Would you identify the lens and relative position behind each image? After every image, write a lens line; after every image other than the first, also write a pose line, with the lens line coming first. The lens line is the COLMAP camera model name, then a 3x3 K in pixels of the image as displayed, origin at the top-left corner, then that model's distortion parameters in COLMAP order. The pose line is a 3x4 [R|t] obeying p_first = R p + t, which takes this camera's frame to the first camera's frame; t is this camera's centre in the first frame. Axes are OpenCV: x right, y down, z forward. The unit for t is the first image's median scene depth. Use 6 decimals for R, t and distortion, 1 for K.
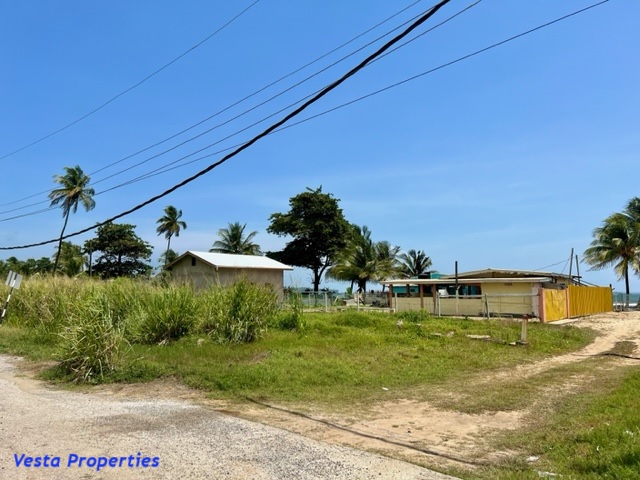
lens RADIAL K [[471.3, 0, 320.0], [0, 471.3, 240.0], [0, 0, 1]] dist [0.060724, -0.083989]
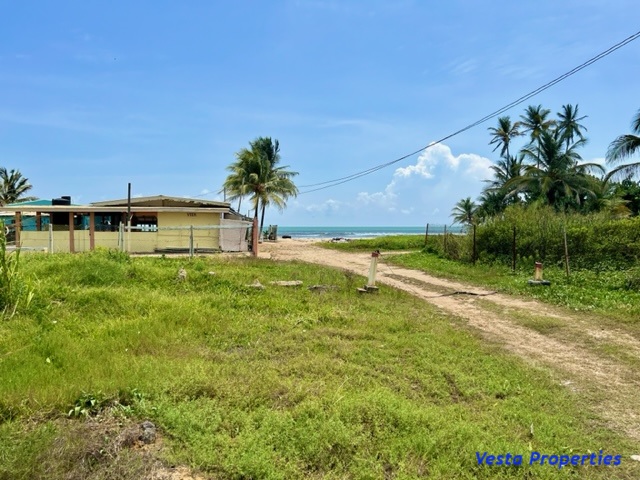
lens RADIAL K [[471.3, 0, 320.0], [0, 471.3, 240.0], [0, 0, 1]] dist [0.060724, -0.083989]
pose [[0.651212, -0.019341, 0.758650, -0.085740], [-0.085856, 0.991379, 0.098972, 0.032709], [-0.754024, -0.129586, 0.643937, 0.256605]]
